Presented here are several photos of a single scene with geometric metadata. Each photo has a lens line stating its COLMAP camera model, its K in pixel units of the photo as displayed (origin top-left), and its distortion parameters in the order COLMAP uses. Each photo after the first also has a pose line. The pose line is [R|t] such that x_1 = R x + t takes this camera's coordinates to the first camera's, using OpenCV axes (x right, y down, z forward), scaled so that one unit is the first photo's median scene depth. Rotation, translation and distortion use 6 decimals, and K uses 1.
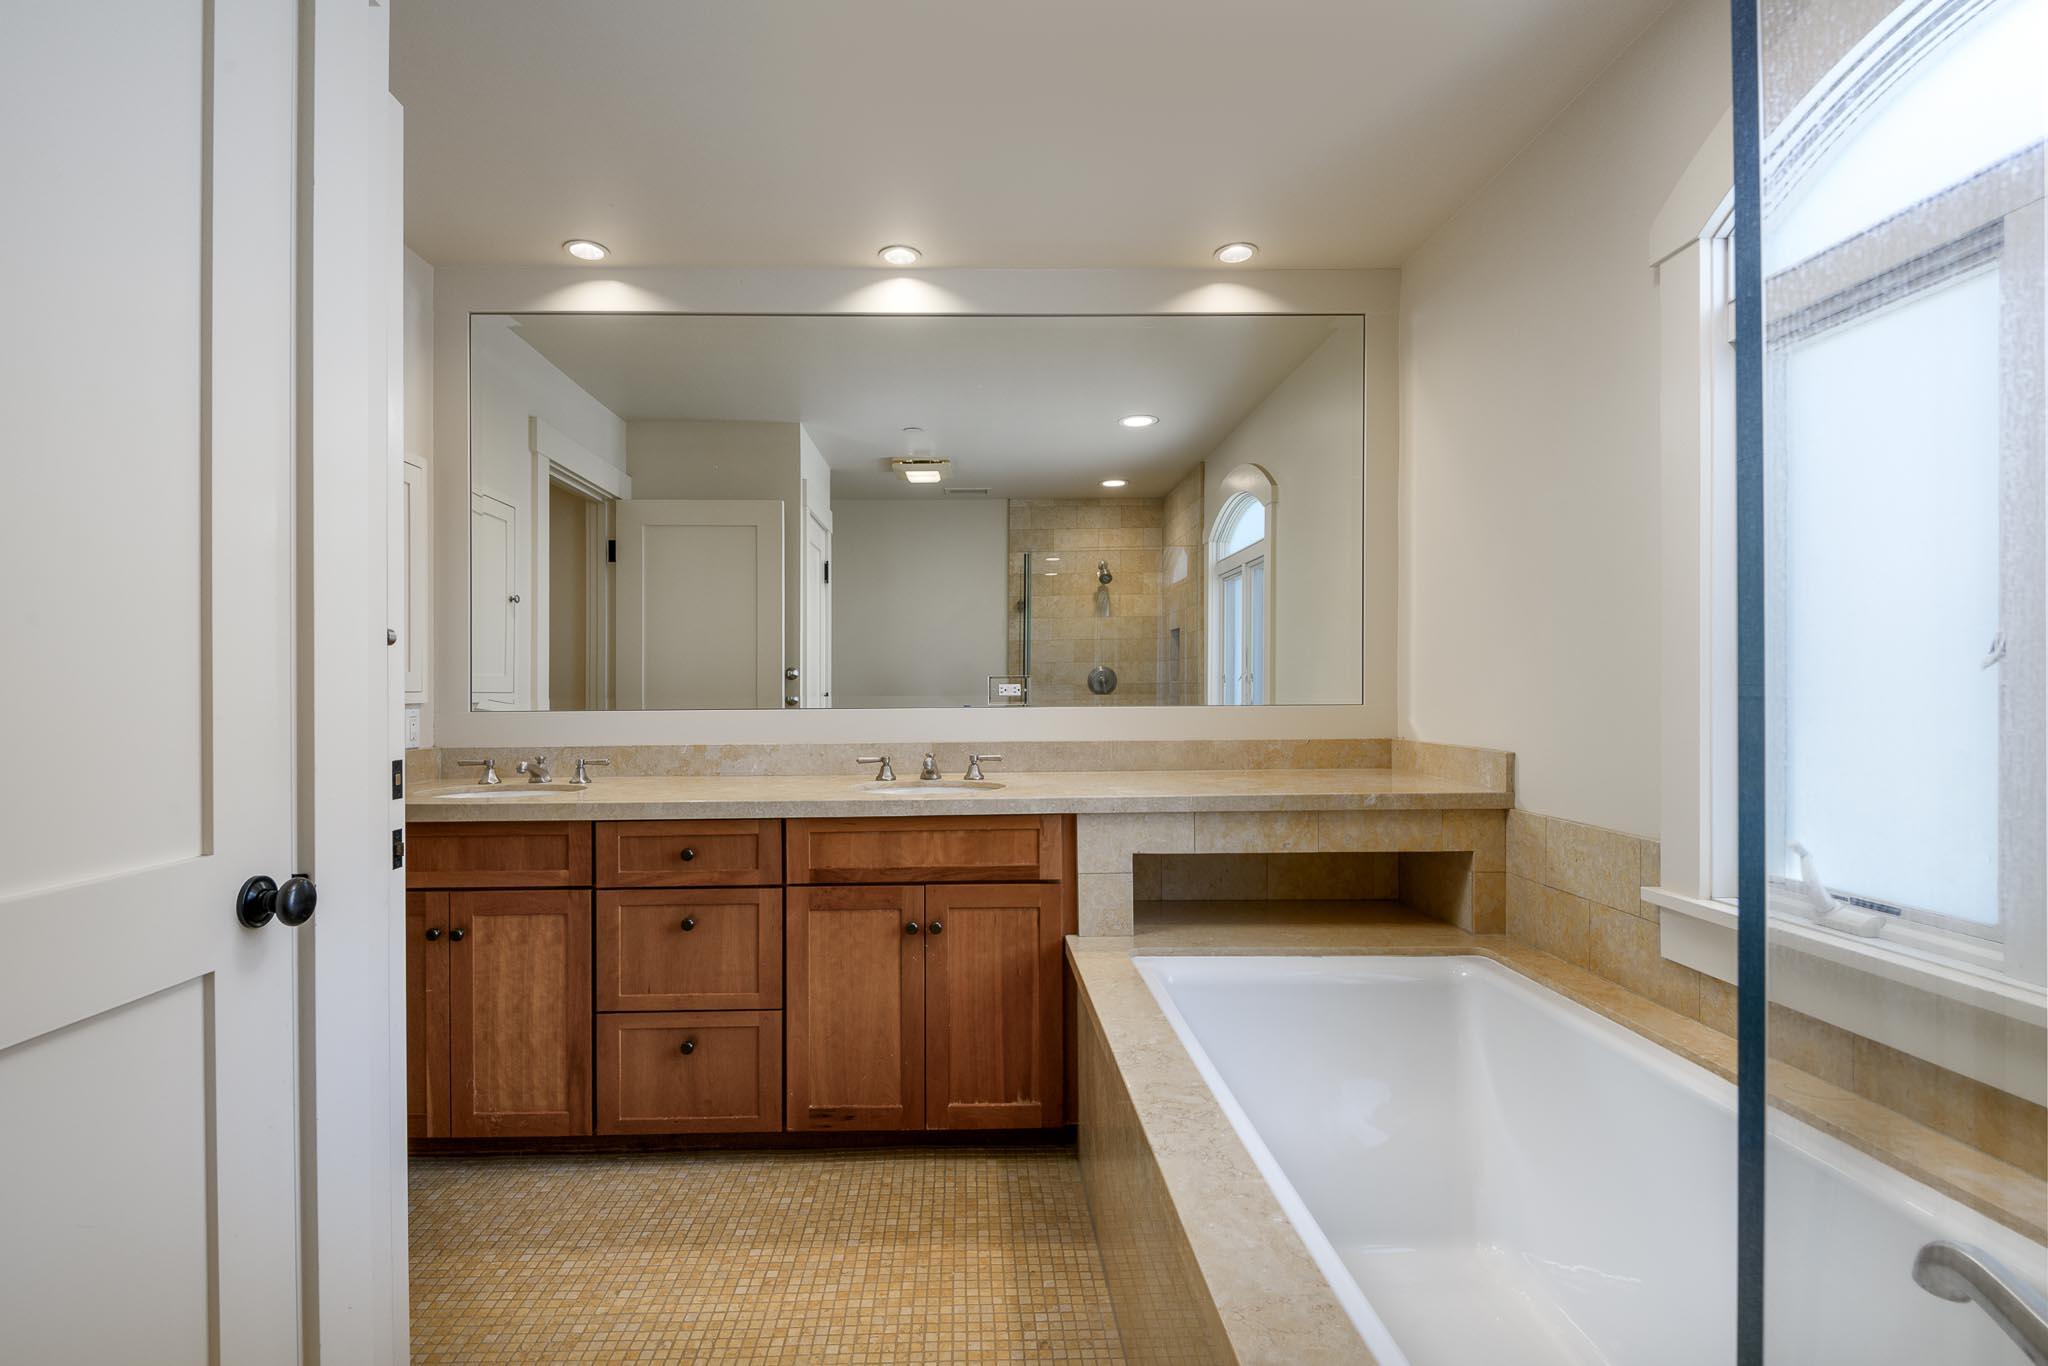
lens RADIAL K [[948.6, 0, 1016.7], [0, 948.6, 687.7], [0, 0, 1]] dist [0.005795, -0.009477]
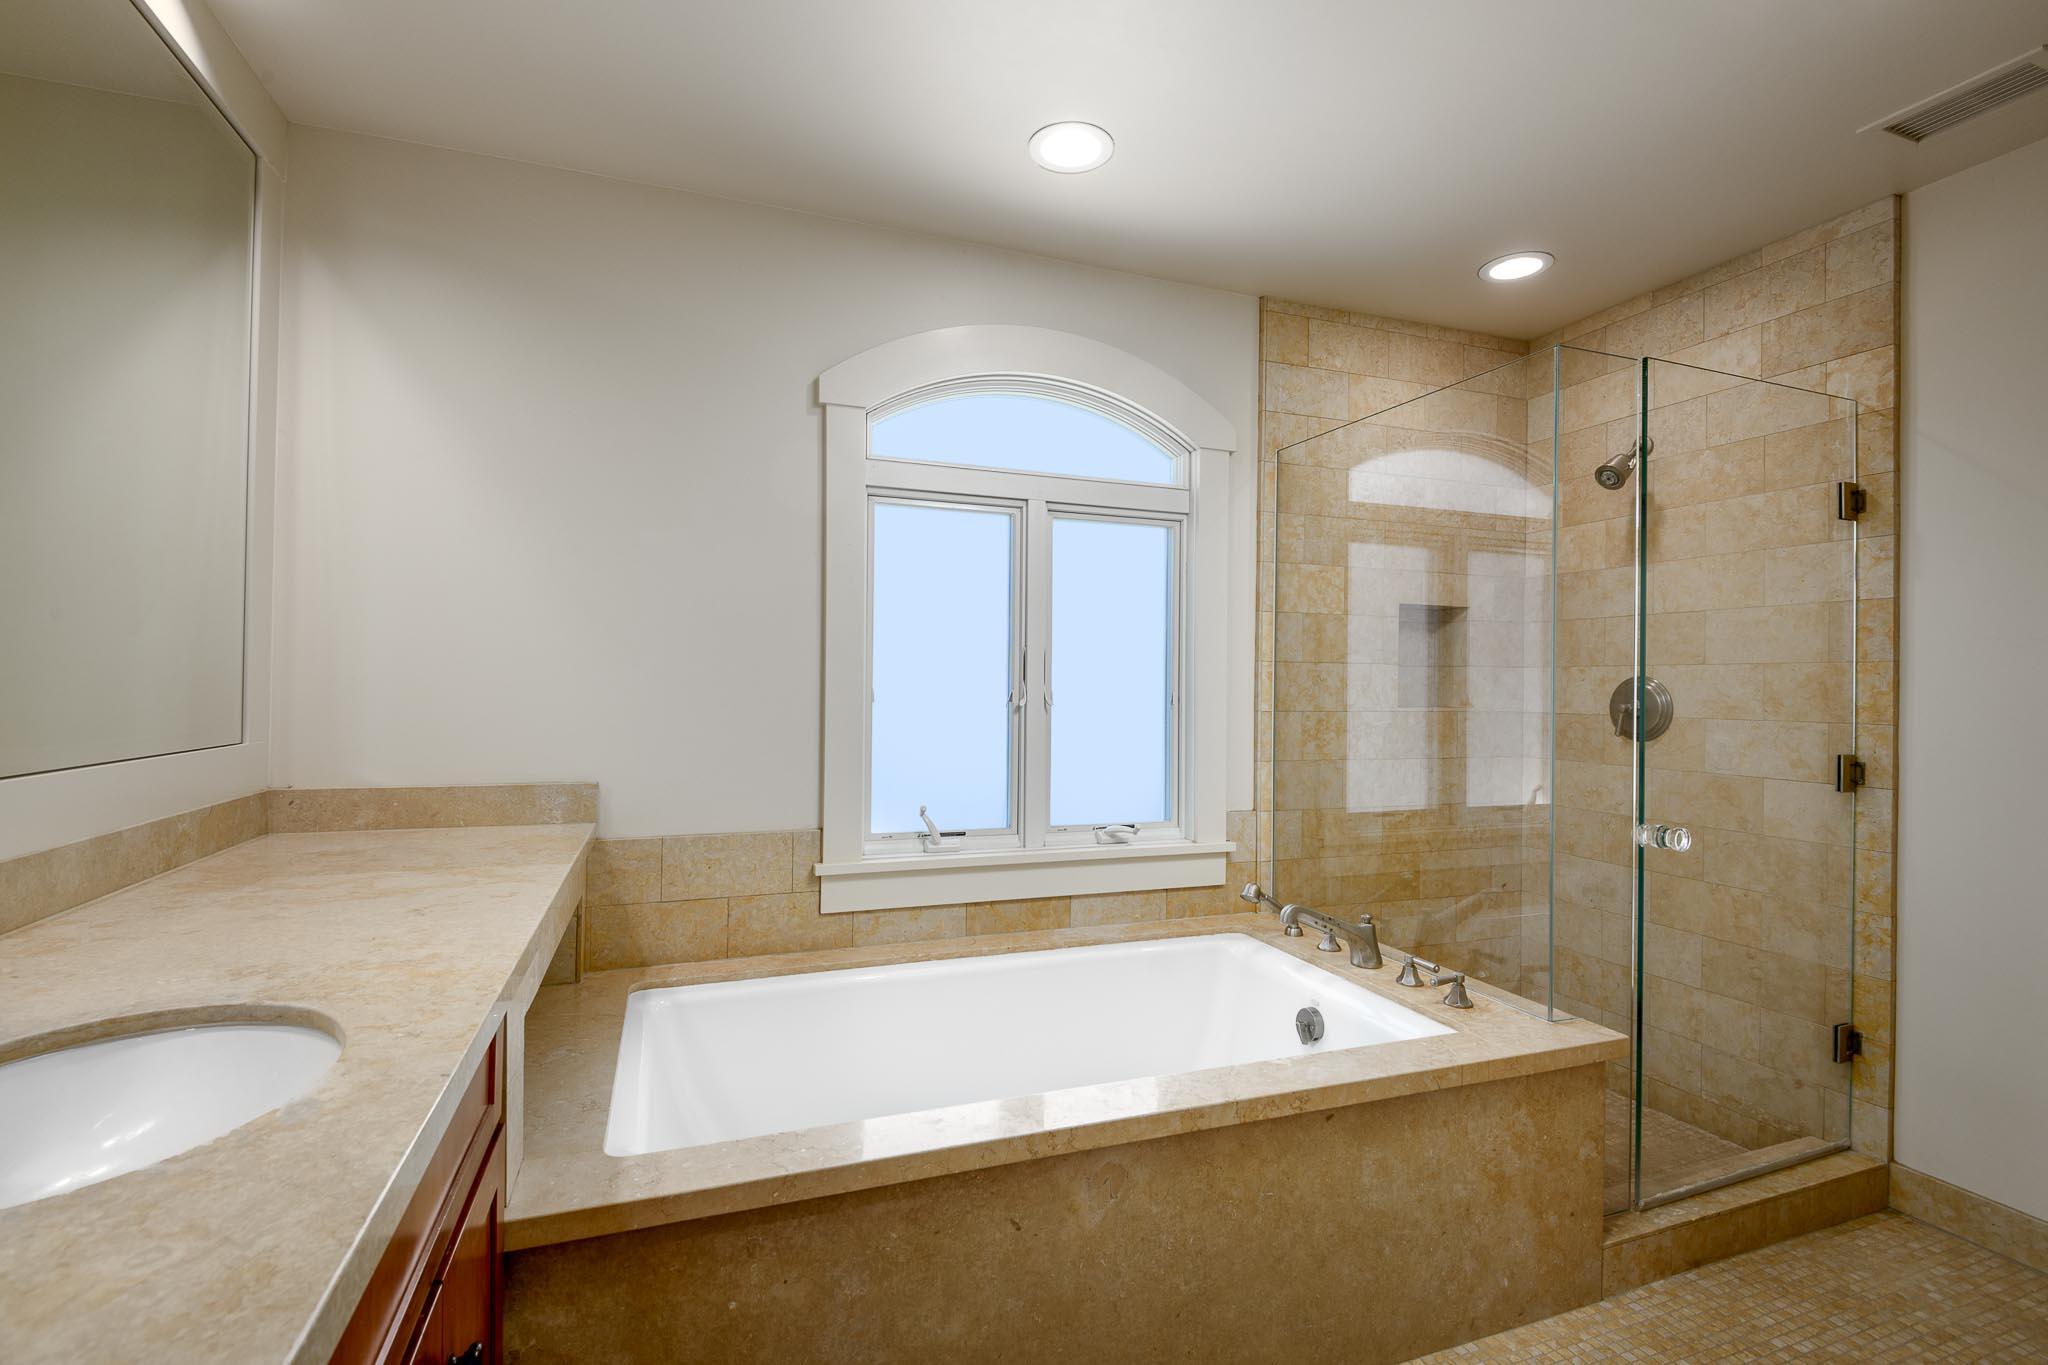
lens RADIAL K [[948.6, 0, 1023.0], [0, 948.6, 678.1], [0, 0, 1]] dist [0.005795, -0.009477]
pose [[-0.316248, -0.003463, 0.948670, -0.619996], [-0.010883, 0.999941, 0.000022, -0.049885], [-0.948614, -0.010317, -0.316267, 1.031128]]
